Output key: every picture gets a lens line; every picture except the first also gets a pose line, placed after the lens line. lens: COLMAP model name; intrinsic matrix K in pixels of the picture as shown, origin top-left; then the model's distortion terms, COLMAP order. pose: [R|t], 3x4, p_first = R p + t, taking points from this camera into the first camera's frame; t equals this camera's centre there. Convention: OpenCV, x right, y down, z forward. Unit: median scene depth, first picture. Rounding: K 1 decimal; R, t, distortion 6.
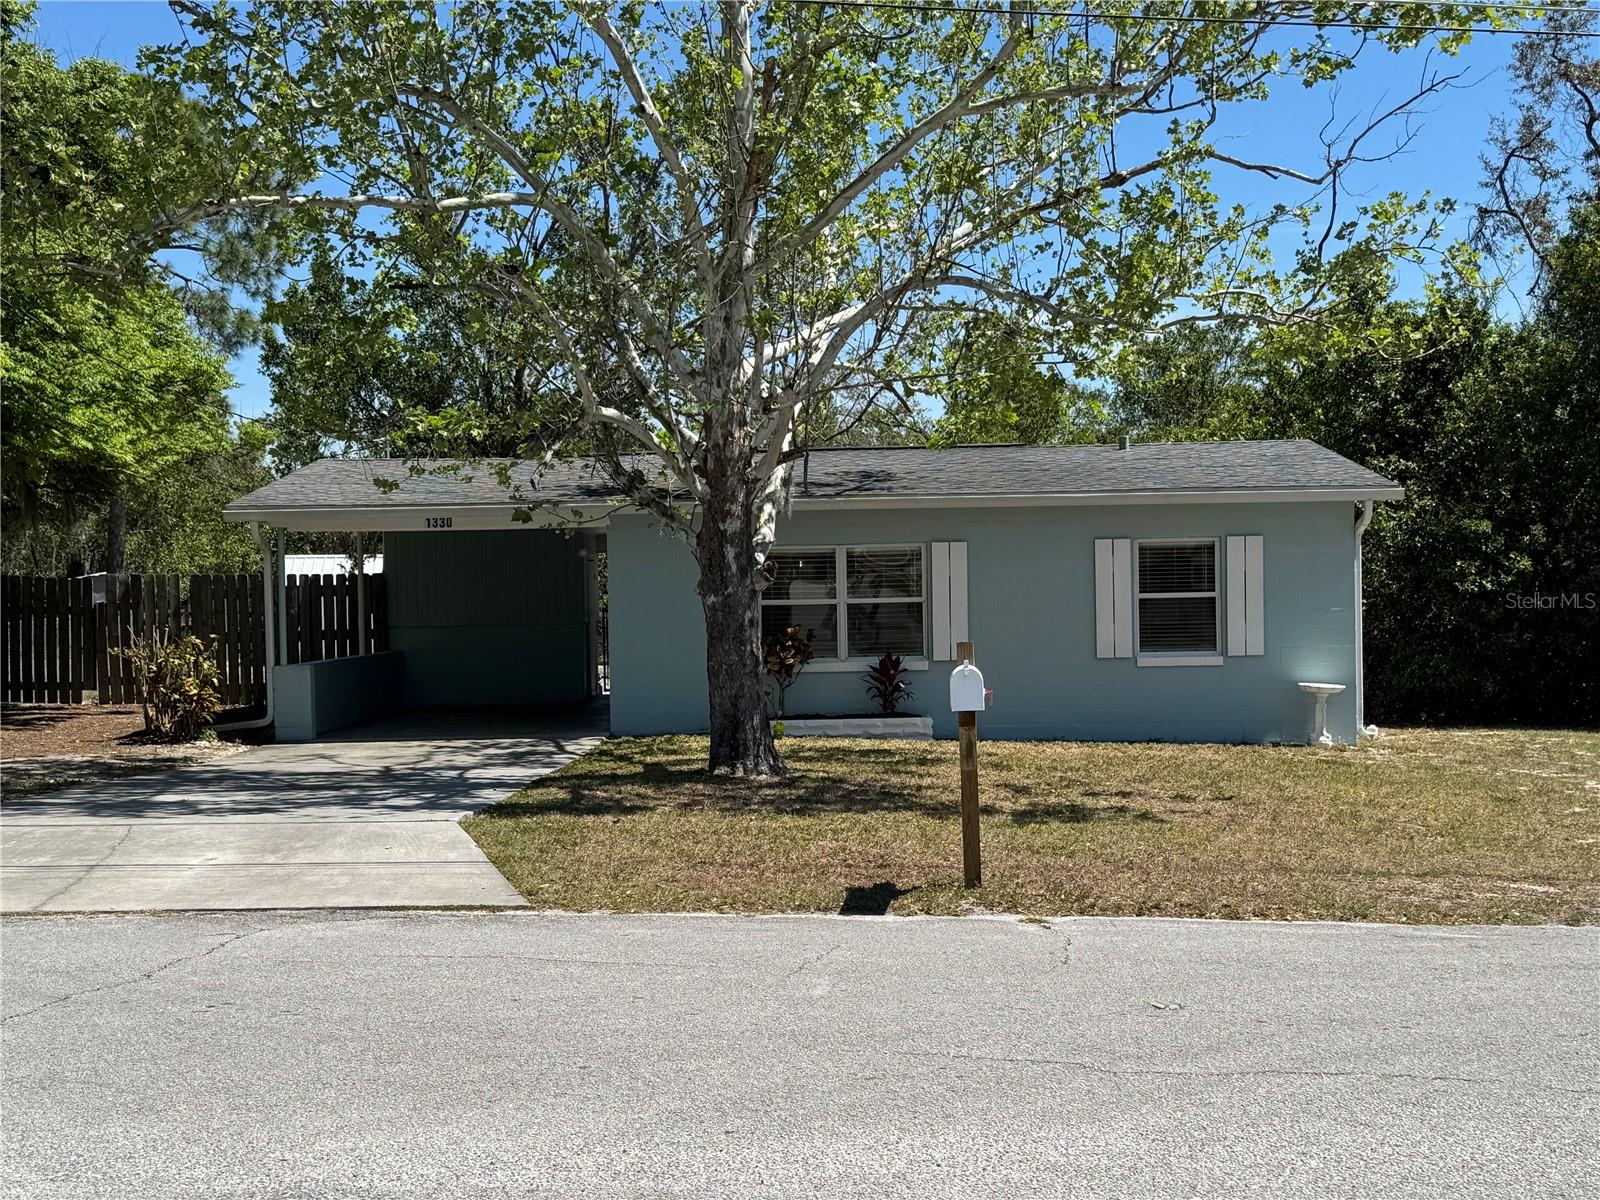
lens RADIAL K [[2163.6, 0, 799.2], [0, 2163.6, 601.1], [0, 0, 1]] dist [0.205847, 0.000000]
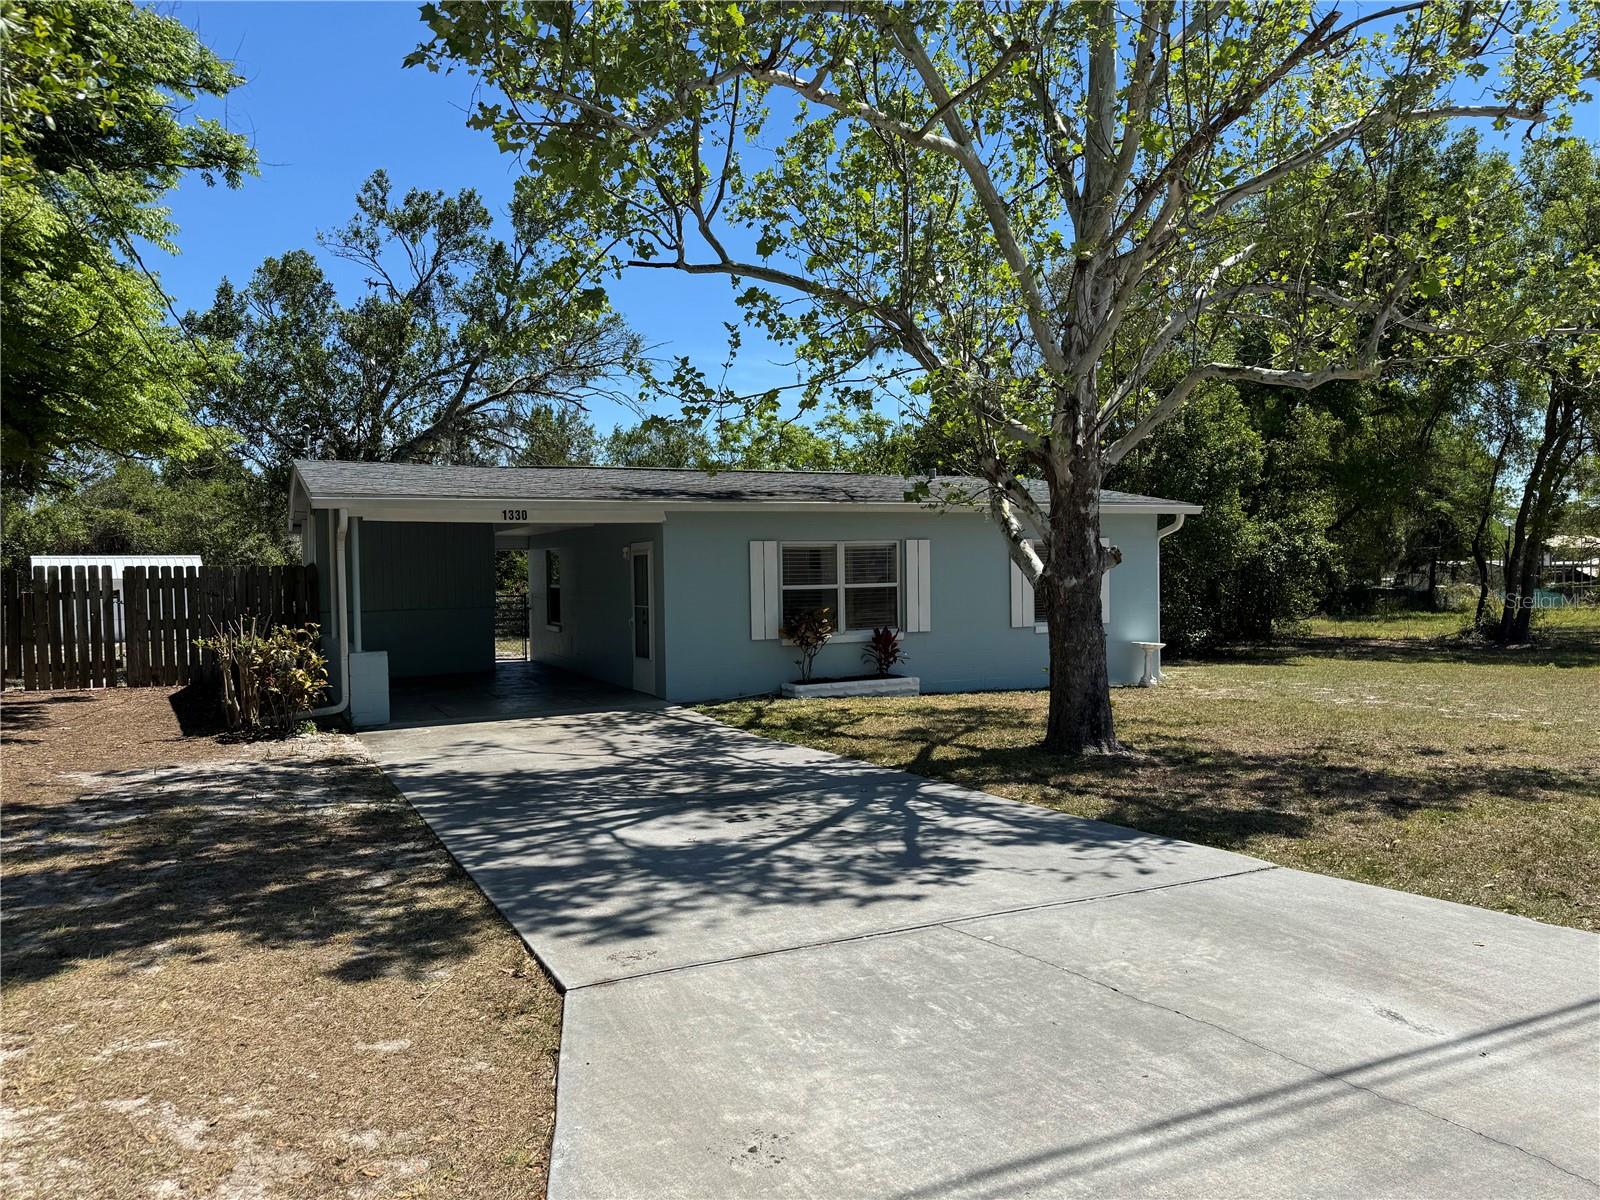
lens RADIAL K [[1116.4, 0, 797.1], [0, 1116.4, 610.5], [0, 0, 1]] dist [0.037097, -0.031695]
pose [[0.890205, -0.017203, 0.455235, -0.293161], [0.008194, 0.999730, 0.021756, -0.000037], [-0.455486, -0.015637, 0.890106, 0.444467]]
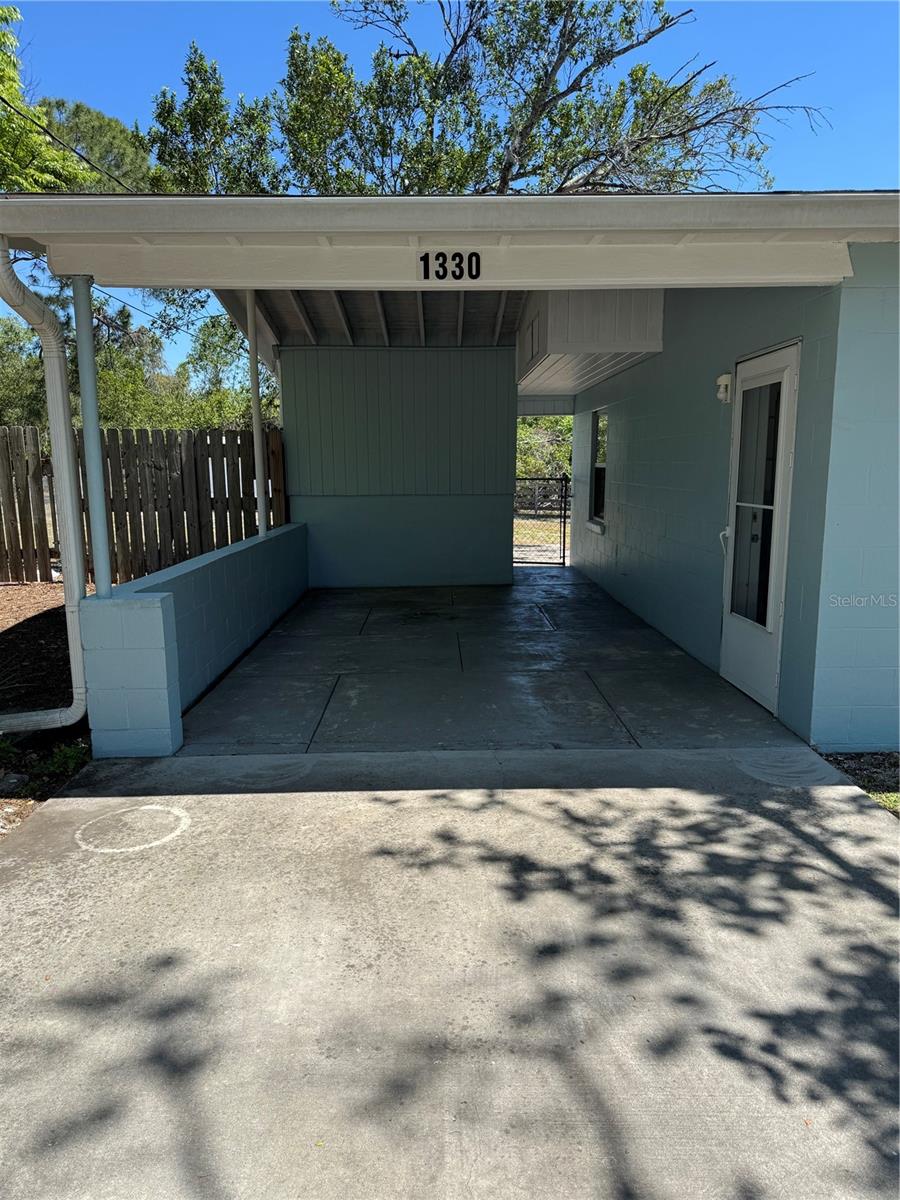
lens RADIAL K [[837.3, 0, 448.1], [0, 837.3, 604.6], [0, 0, 1]] dist [0.037097, -0.031695]
pose [[0.999365, 0.004782, 0.035304, -0.170898], [-0.010207, 0.987840, 0.155137, 0.003366], [-0.034133, -0.155399, 0.987262, 0.827864]]
